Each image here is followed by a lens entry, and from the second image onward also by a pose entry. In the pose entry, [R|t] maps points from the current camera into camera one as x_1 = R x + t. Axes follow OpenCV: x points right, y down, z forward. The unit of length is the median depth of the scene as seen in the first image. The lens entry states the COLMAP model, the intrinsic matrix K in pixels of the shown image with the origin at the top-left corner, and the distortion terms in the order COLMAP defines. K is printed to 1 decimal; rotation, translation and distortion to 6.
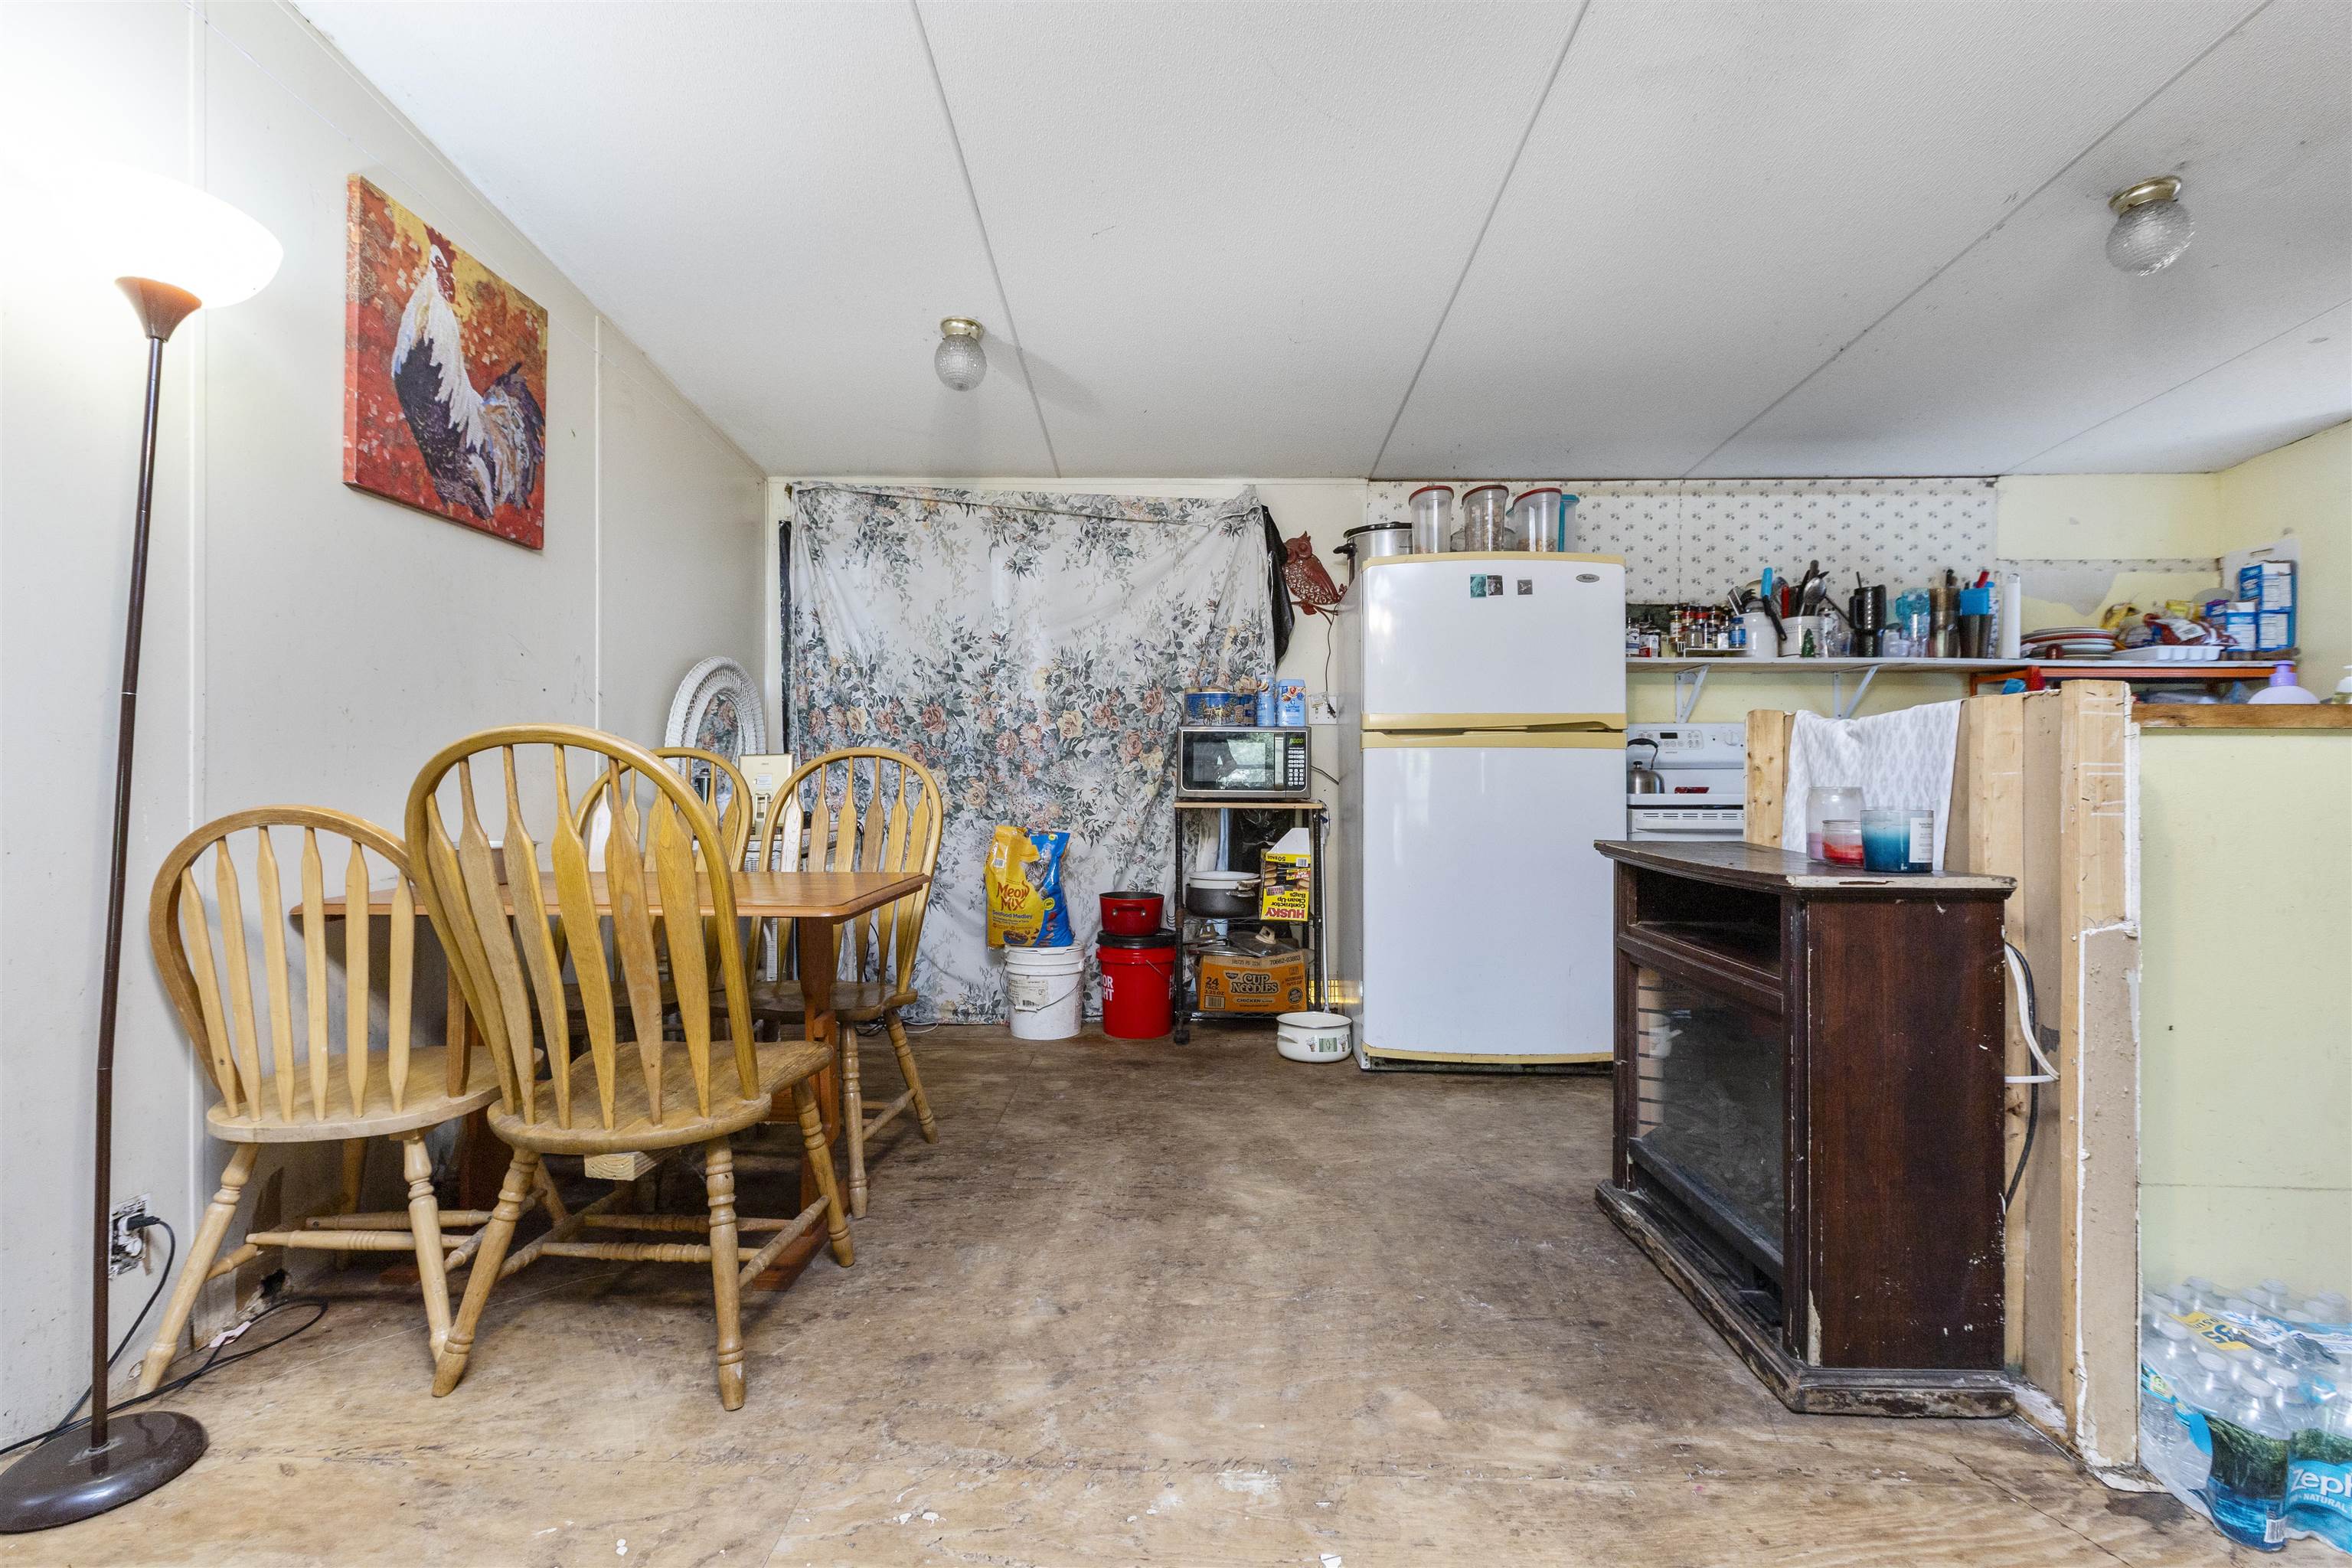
lens RADIAL K [[1061.8, 0, 1158.9], [0, 1061.8, 769.0], [0, 0, 1]] dist [-0.004822, 0.000321]
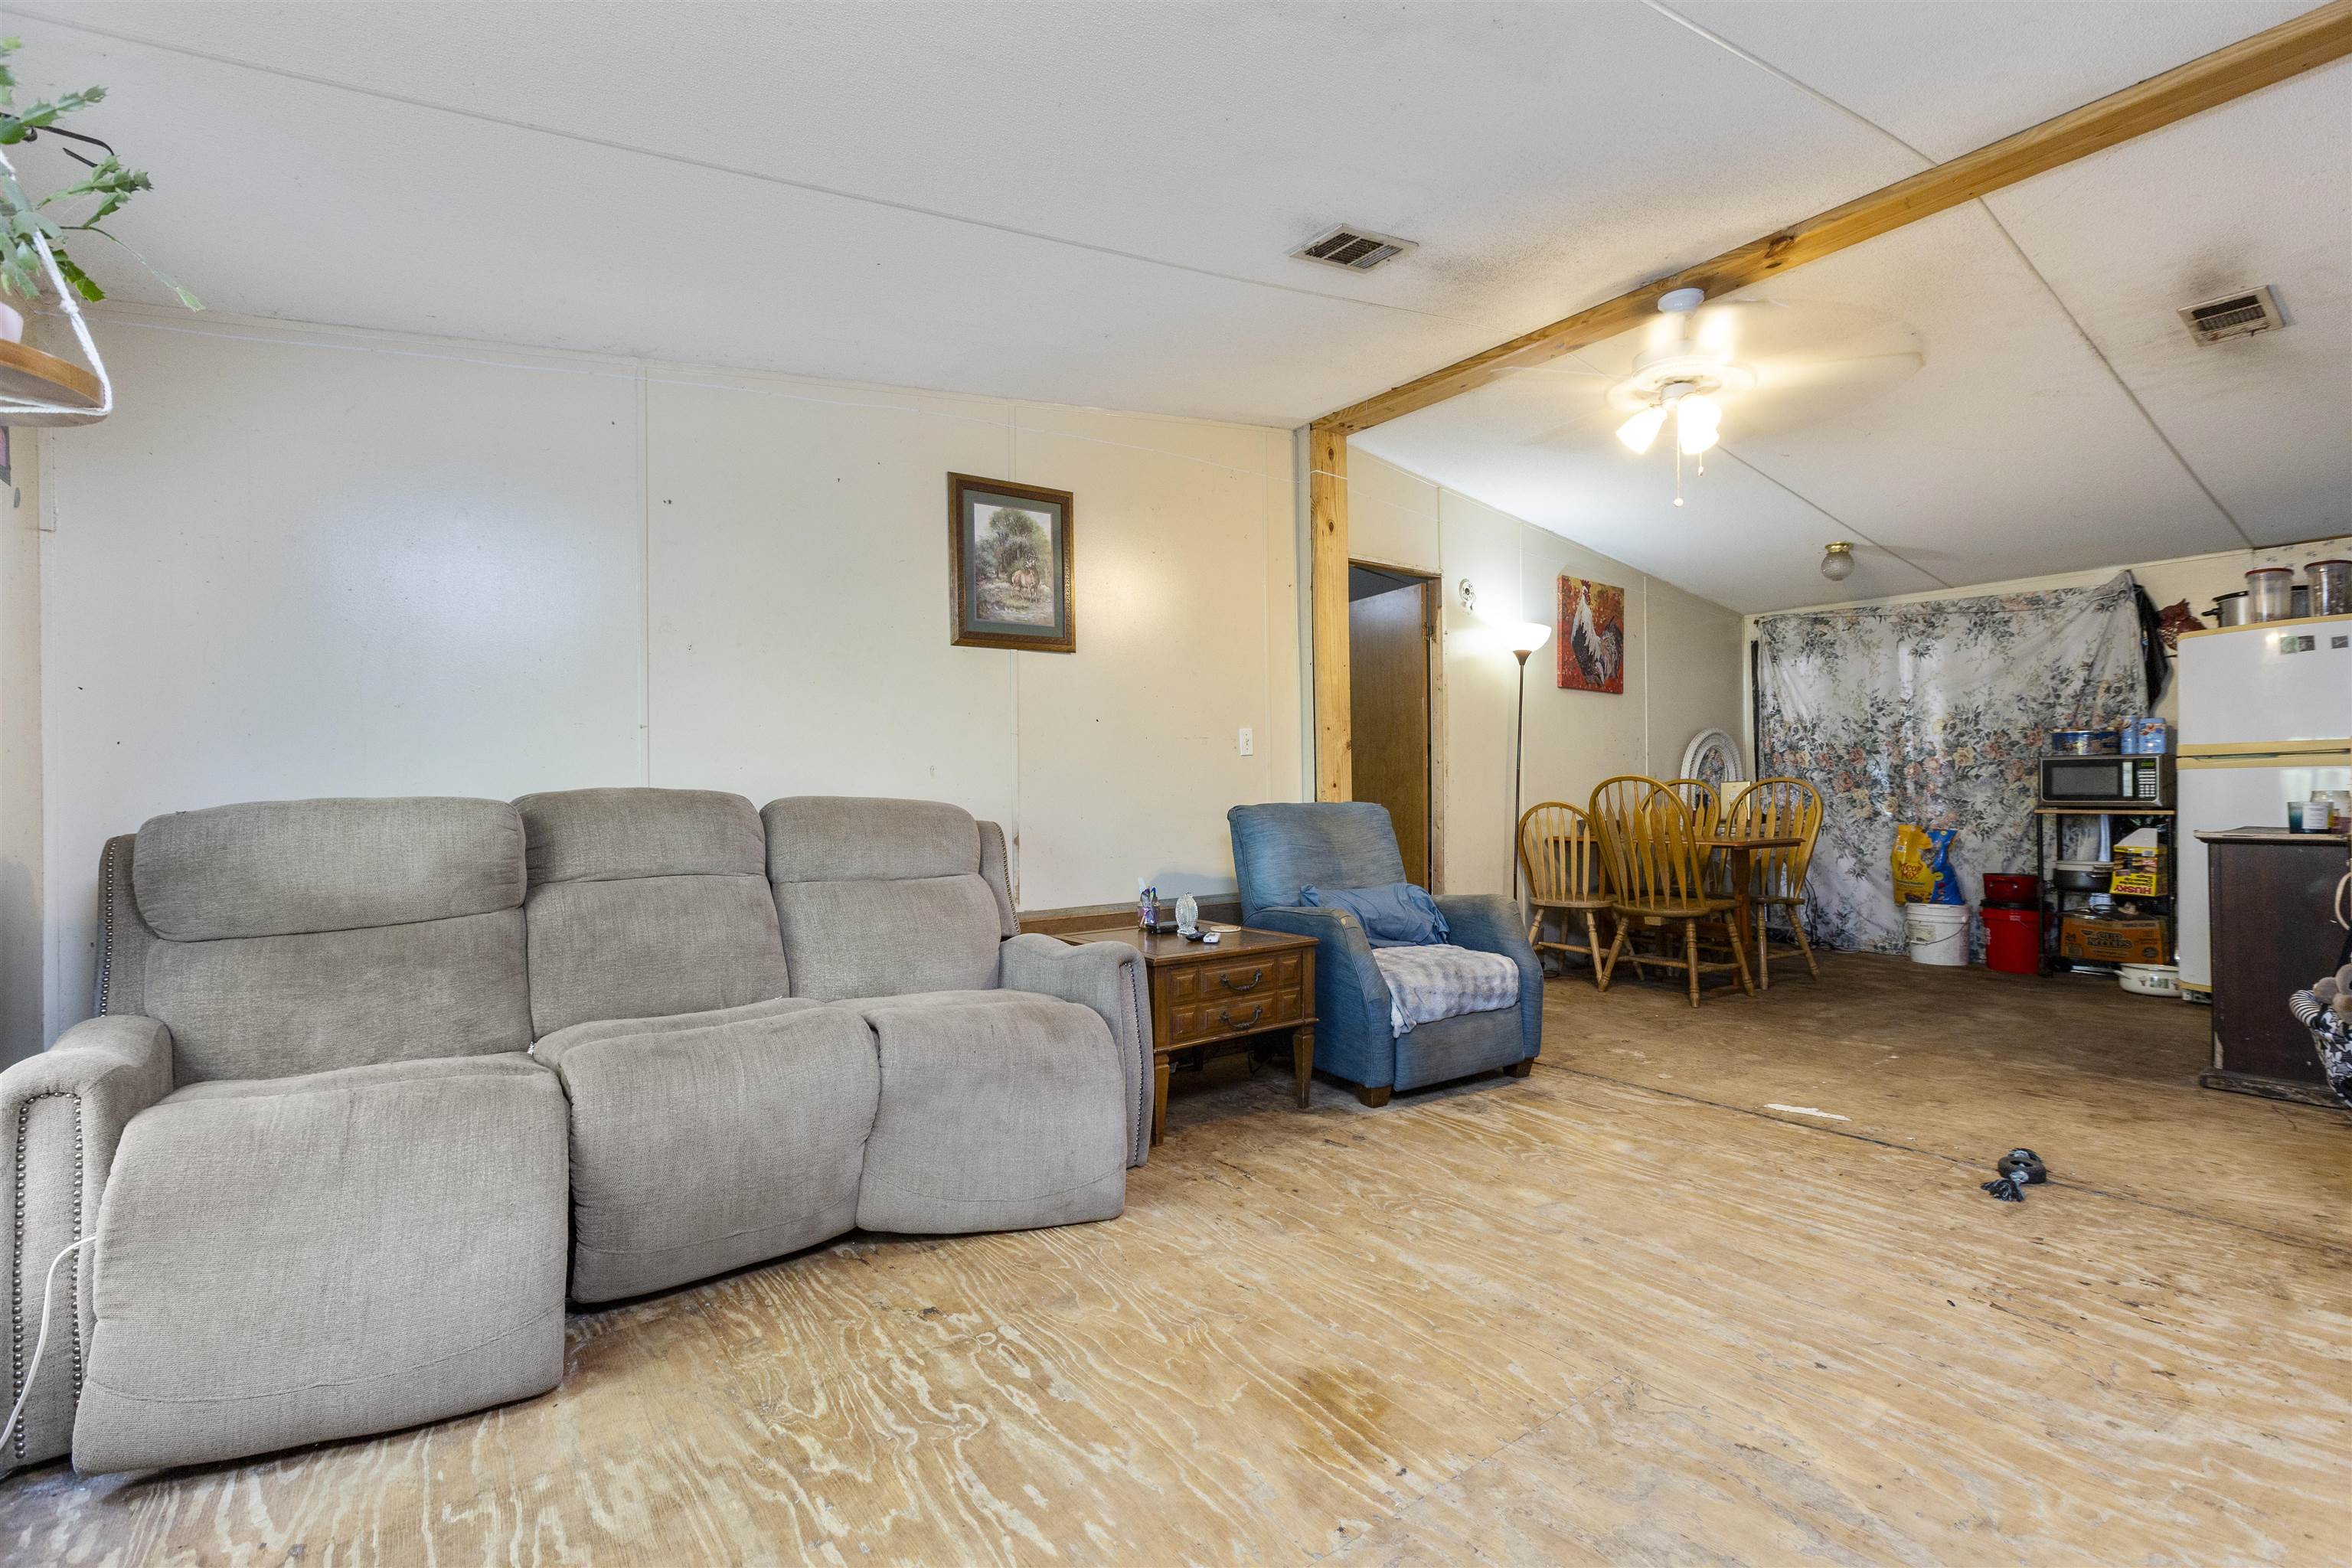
lens RADIAL K [[1061.8, 0, 1163.1], [0, 1061.8, 789.7], [0, 0, 1]] dist [-0.004822, 0.000321]
pose [[0.609794, -0.010632, -0.792489, 0.401596], [0.006993, 0.999943, -0.008034, 0.007177], [0.792529, -0.000643, 0.609833, -0.760481]]
